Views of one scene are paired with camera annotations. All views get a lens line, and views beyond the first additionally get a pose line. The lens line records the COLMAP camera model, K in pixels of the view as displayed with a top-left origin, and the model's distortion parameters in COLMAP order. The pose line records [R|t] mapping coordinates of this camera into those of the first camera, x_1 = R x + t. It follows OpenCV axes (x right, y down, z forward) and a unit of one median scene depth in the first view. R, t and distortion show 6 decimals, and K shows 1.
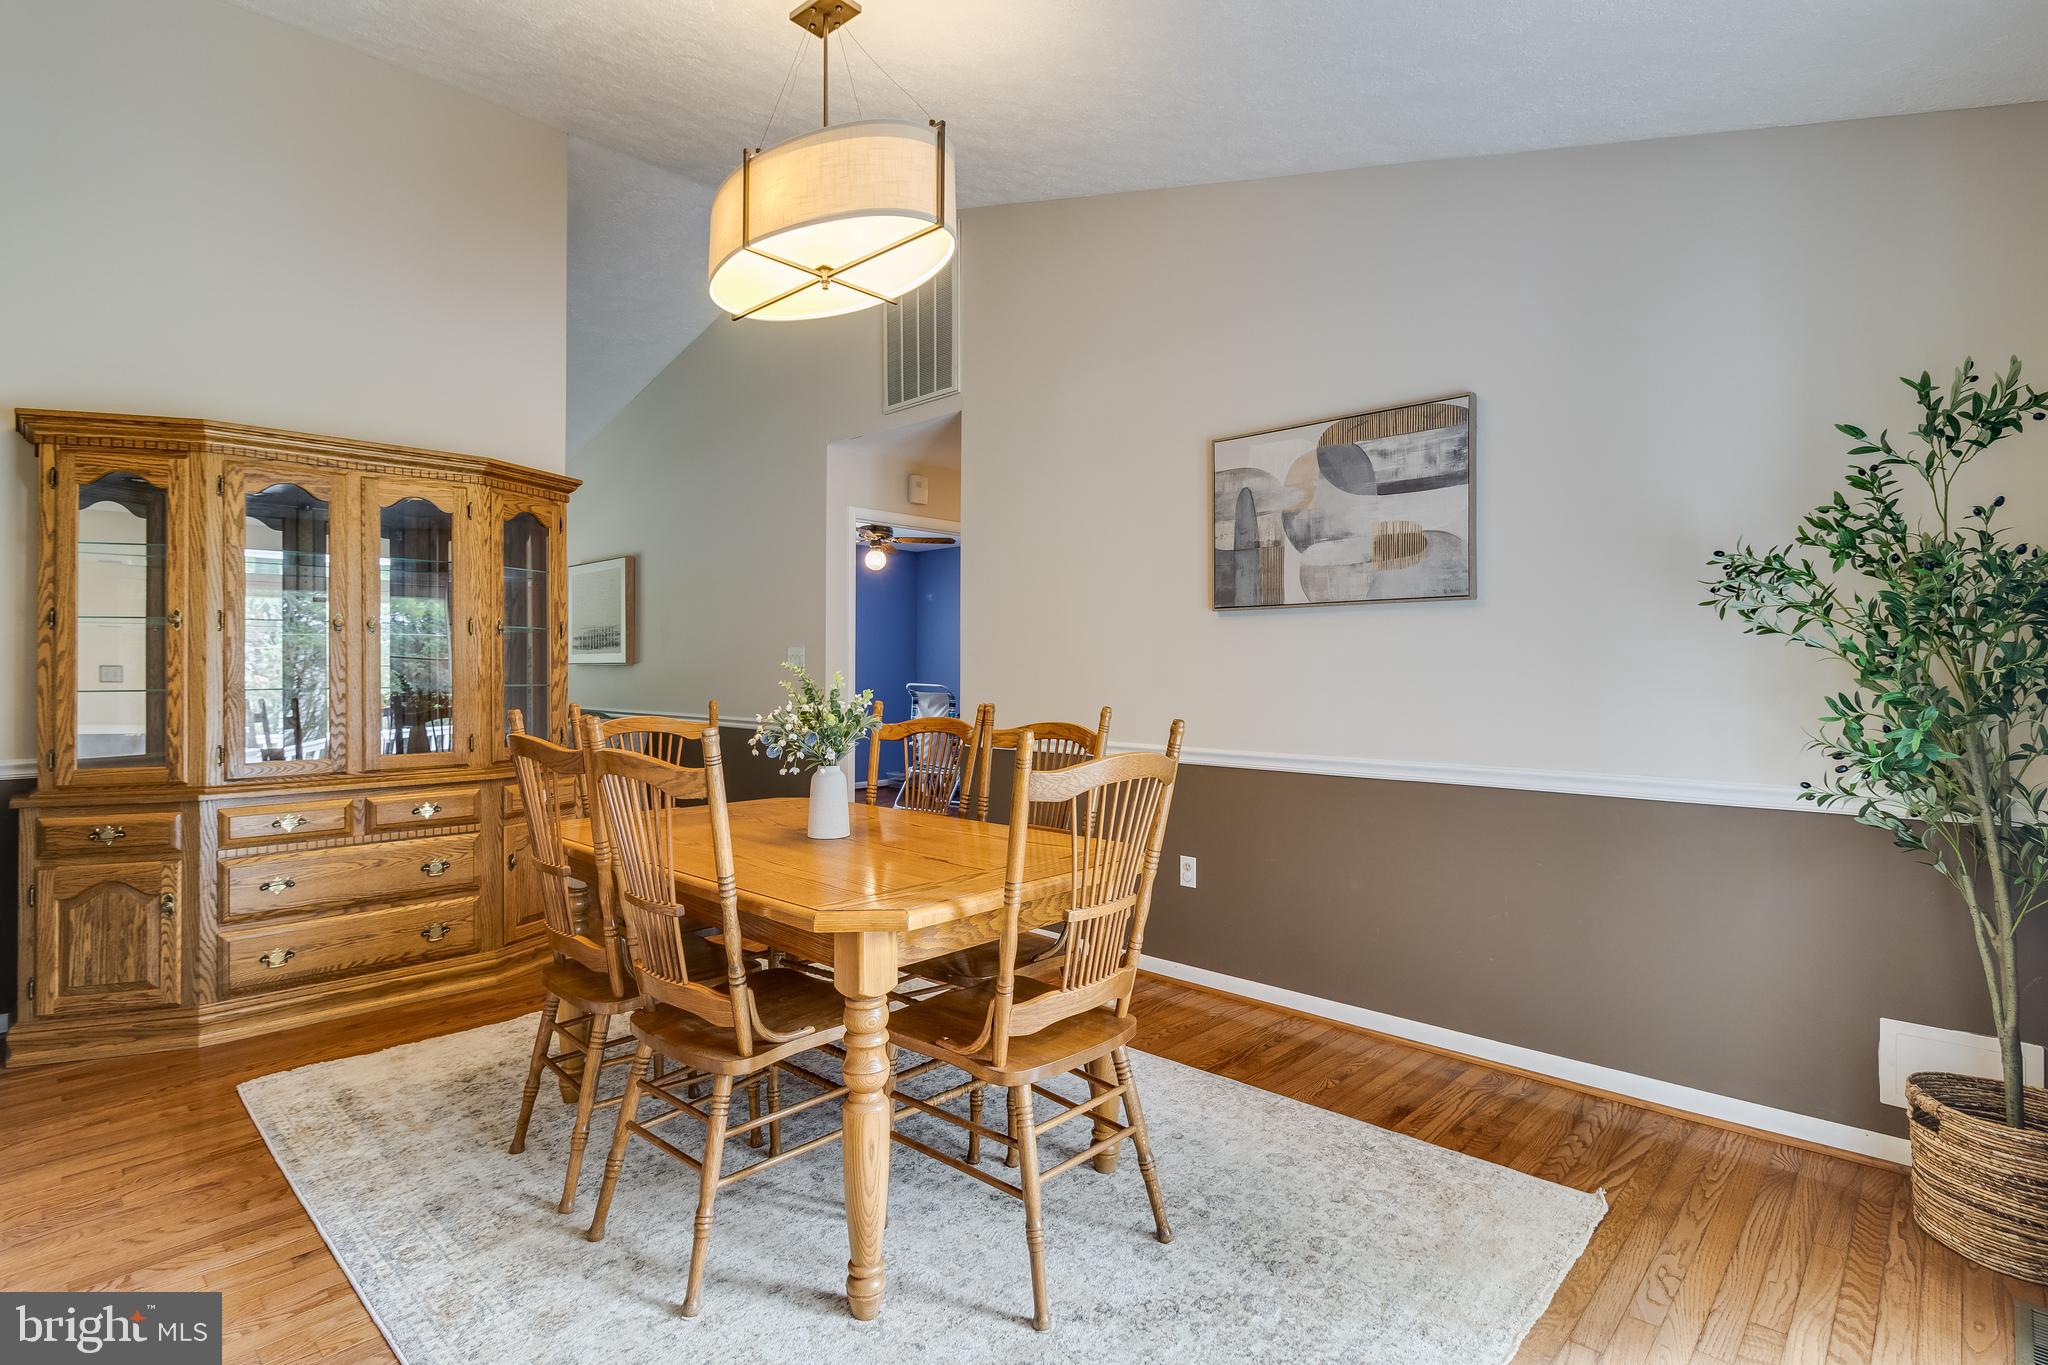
lens RADIAL K [[1004.3, 0, 1035.5], [0, 1004.3, 672.8], [0, 0, 1]] dist [0.001771, 0.000098]
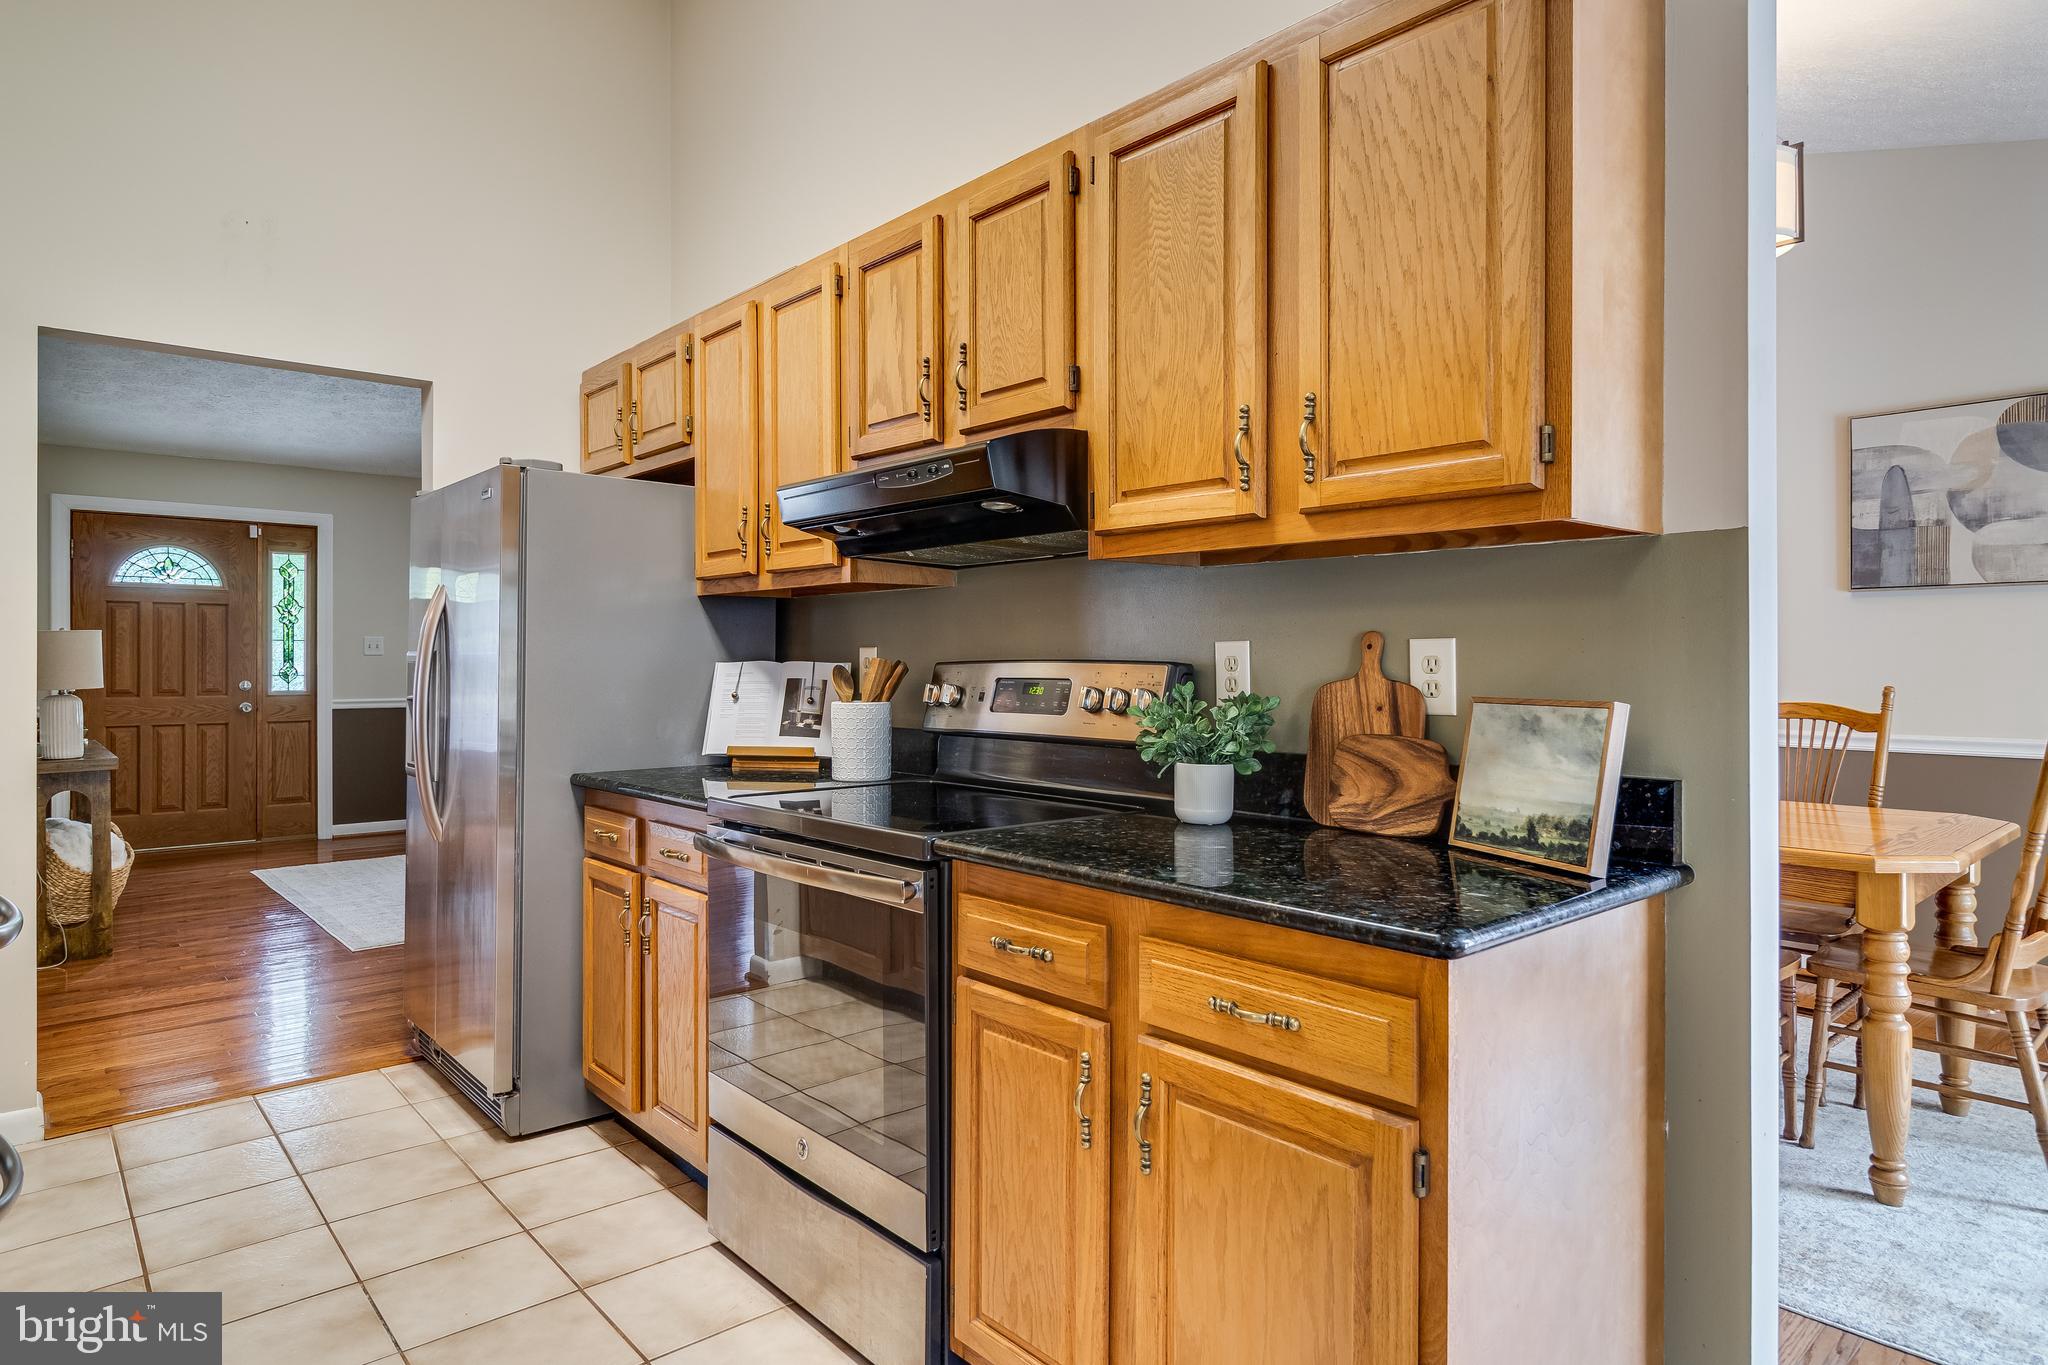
lens RADIAL K [[1179.8, 0, 1024.0], [0, 1179.8, 670.6], [0, 0, 1]] dist [0.000983, 0.001676]
pose [[0.995624, -0.000266, -0.093452, -0.559169], [0.001205, 0.999949, 0.009987, 0.003540], [0.093445, -0.010056, 0.995574, -0.241843]]
